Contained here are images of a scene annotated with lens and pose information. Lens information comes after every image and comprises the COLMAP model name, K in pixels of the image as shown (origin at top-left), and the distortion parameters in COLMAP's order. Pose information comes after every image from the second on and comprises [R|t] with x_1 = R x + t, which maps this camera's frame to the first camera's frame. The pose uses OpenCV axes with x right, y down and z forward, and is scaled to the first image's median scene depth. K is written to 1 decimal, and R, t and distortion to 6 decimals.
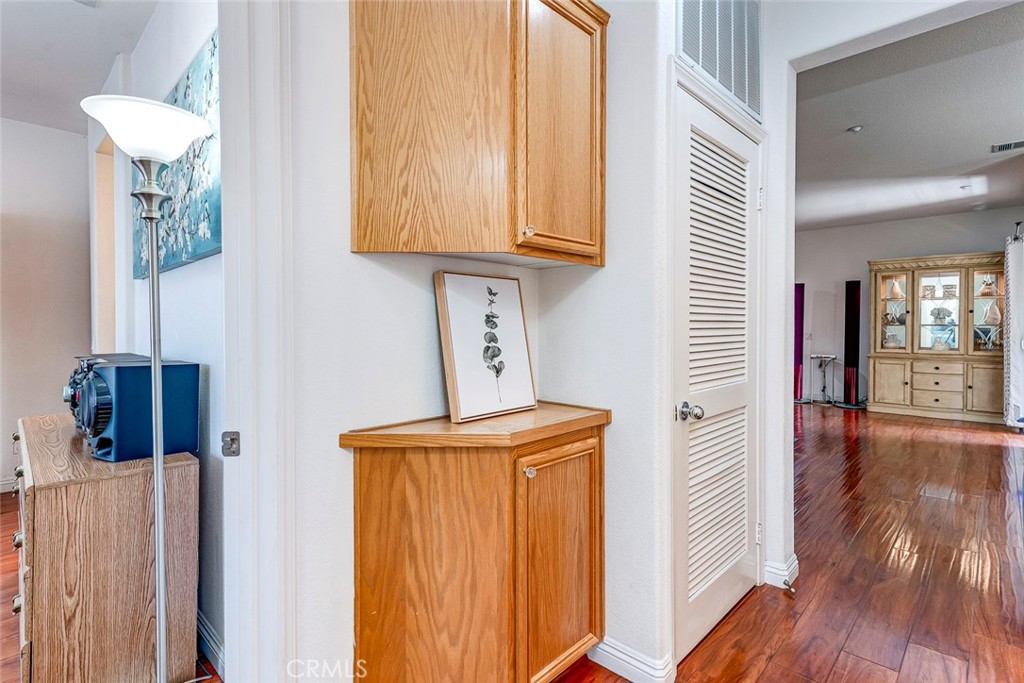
lens RADIAL K [[492.6, 0, 493.6], [0, 492.6, 332.5], [0, 0, 1]] dist [0.015906, -0.003417]
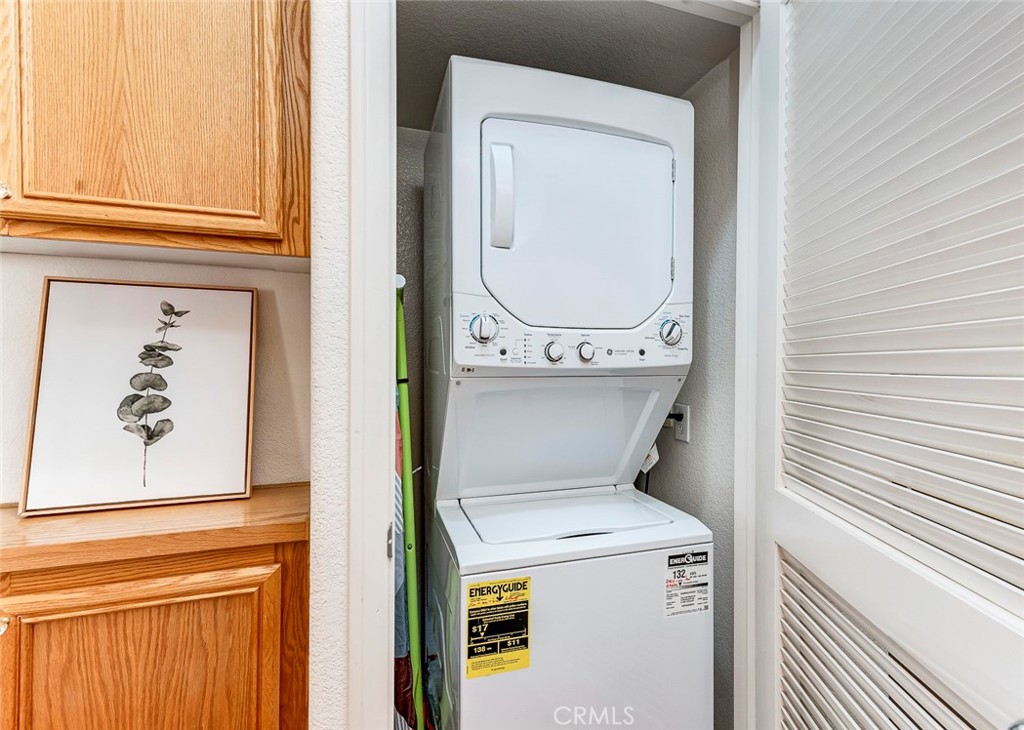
lens RADIAL K [[521.0, 0, 512.8], [0, 521.0, 364.8], [0, 0, 1]] dist [0.021750, -0.000501]
pose [[0.910557, 0.003305, -0.413371, 0.701354], [-0.008366, 0.999911, -0.010433, -0.007816], [0.413299, 0.012958, 0.910503, 0.577714]]
